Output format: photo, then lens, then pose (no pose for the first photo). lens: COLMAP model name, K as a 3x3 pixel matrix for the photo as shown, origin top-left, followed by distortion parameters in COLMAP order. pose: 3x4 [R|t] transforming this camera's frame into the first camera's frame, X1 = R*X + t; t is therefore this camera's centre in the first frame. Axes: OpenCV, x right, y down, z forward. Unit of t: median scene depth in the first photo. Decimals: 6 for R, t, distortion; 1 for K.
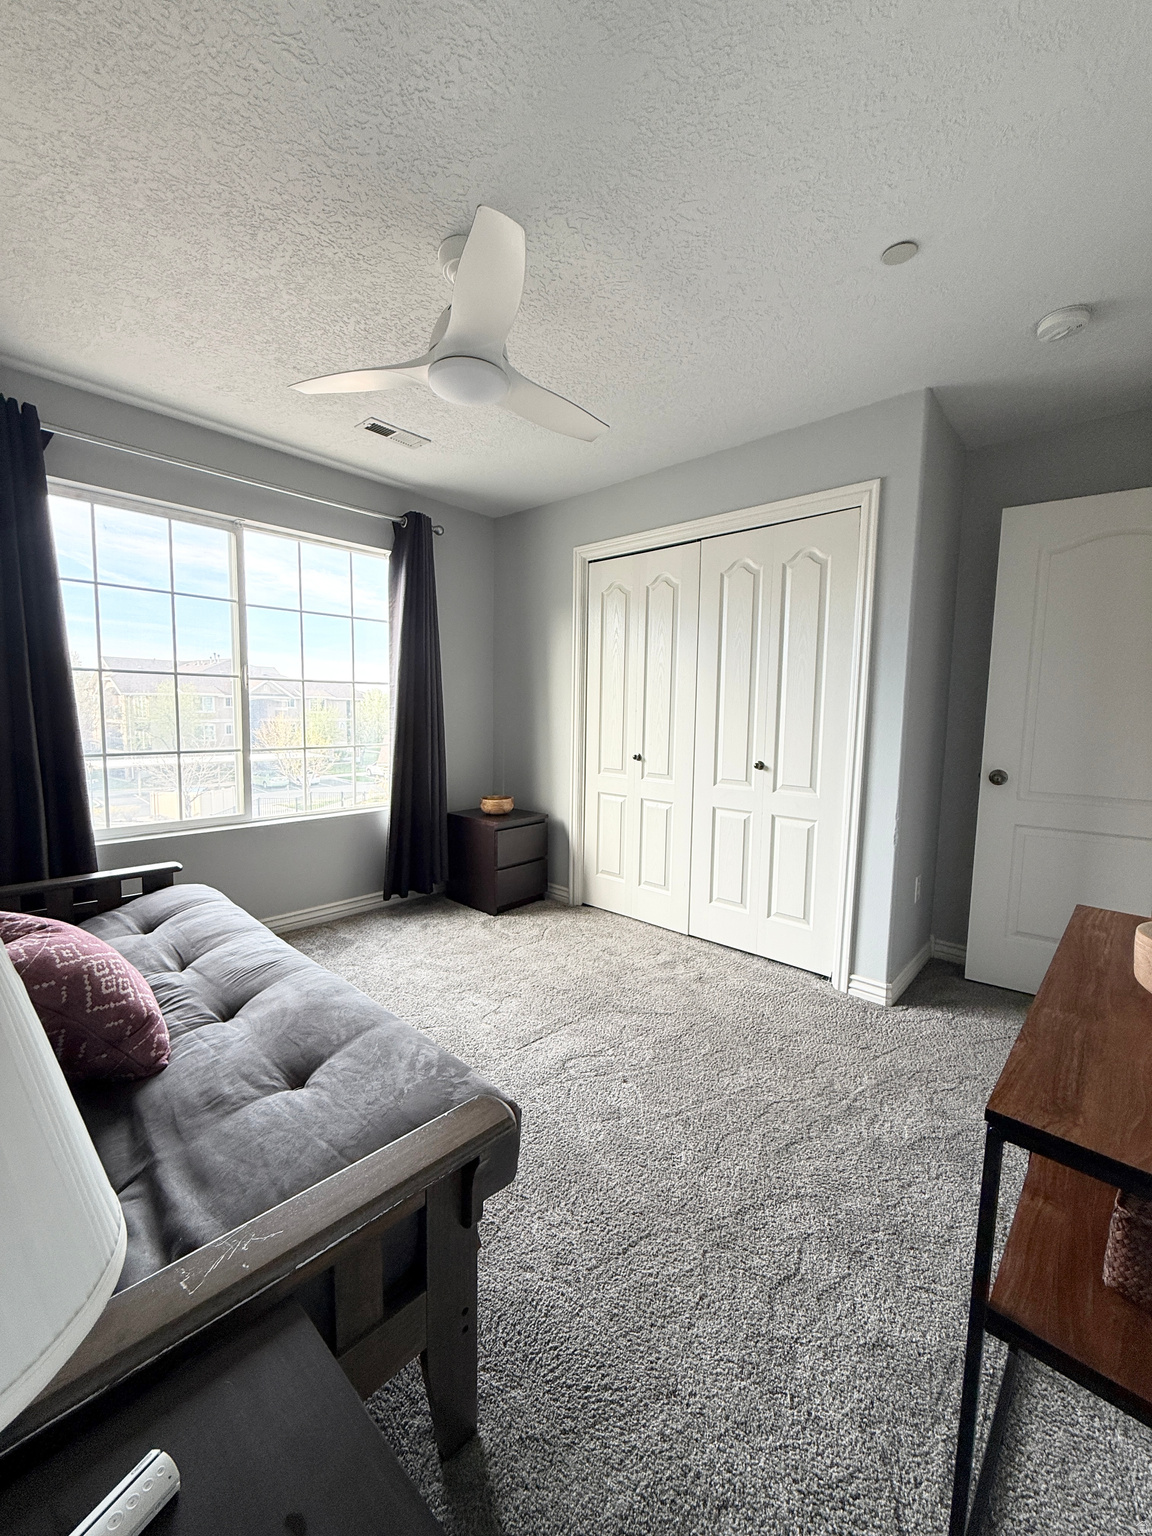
lens RADIAL K [[608.6, 0, 575.4], [0, 608.6, 764.8], [0, 0, 1]] dist [-0.002452, 0.000146]
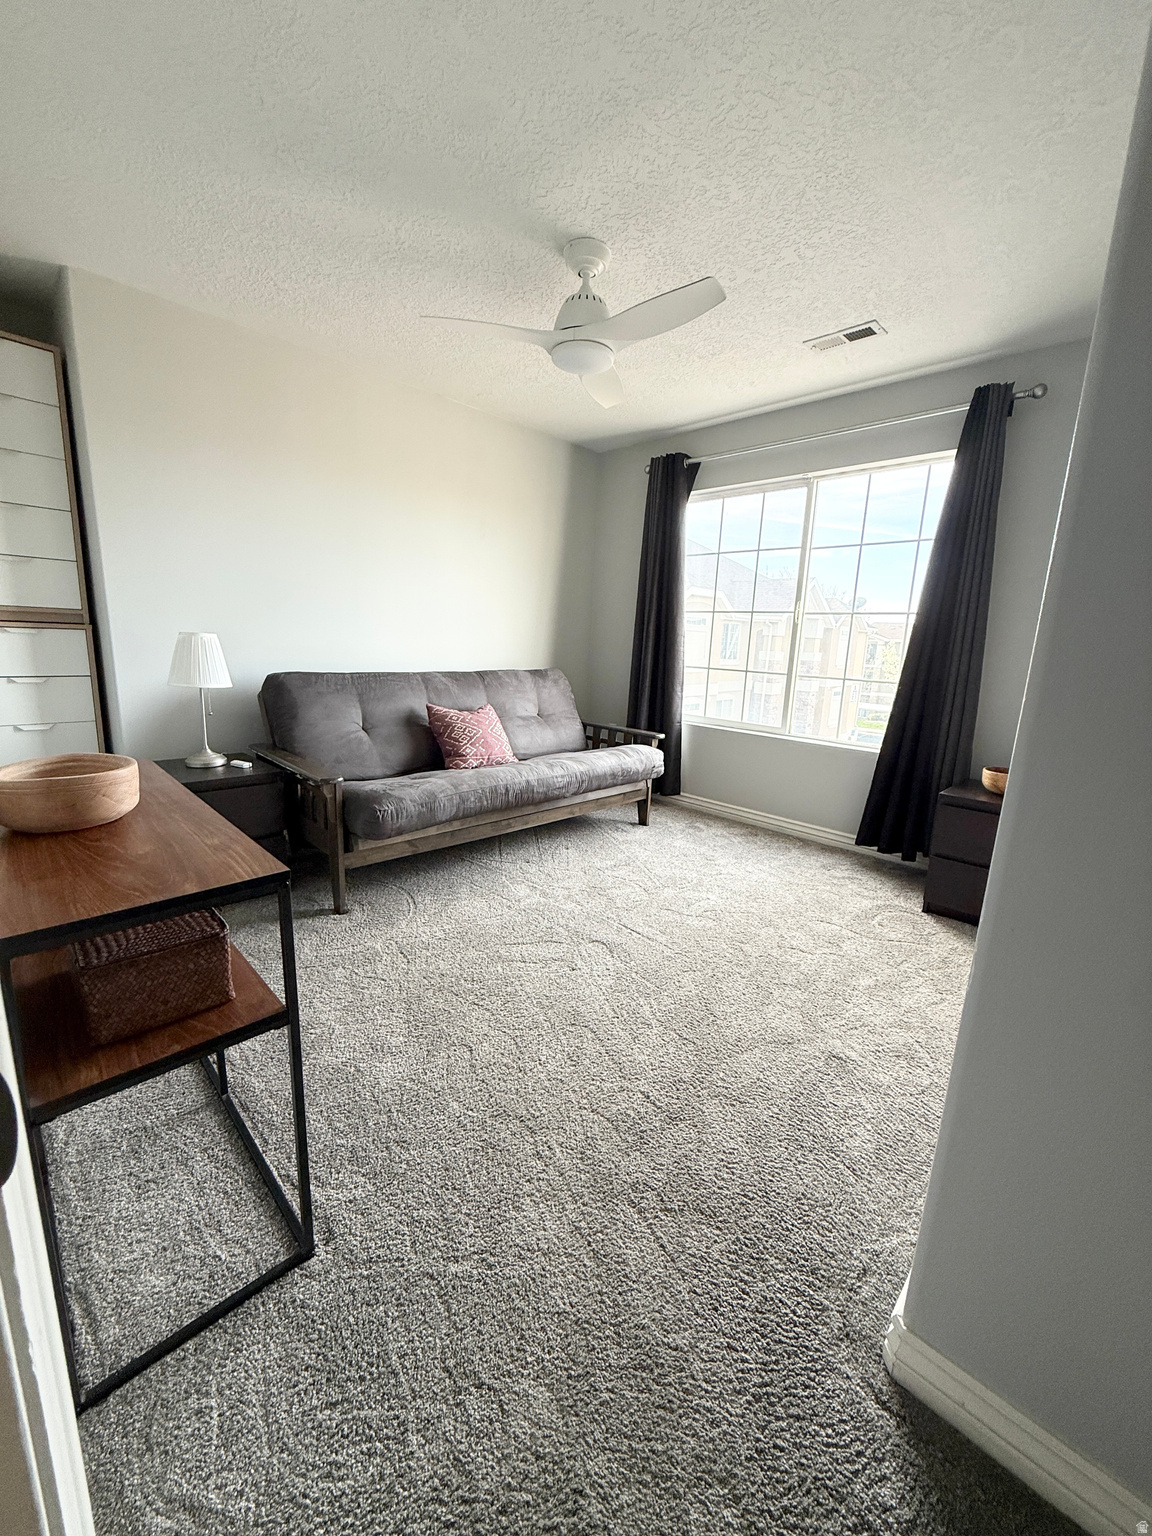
lens RADIAL K [[608.6, 0, 575.4], [0, 608.6, 764.8], [0, 0, 1]] dist [-0.002452, 0.000146]
pose [[-0.033730, 0.183830, -0.982379, 0.668720], [-0.137801, 0.972695, 0.186749, -0.016044], [0.989885, 0.141672, -0.007477, 0.606545]]
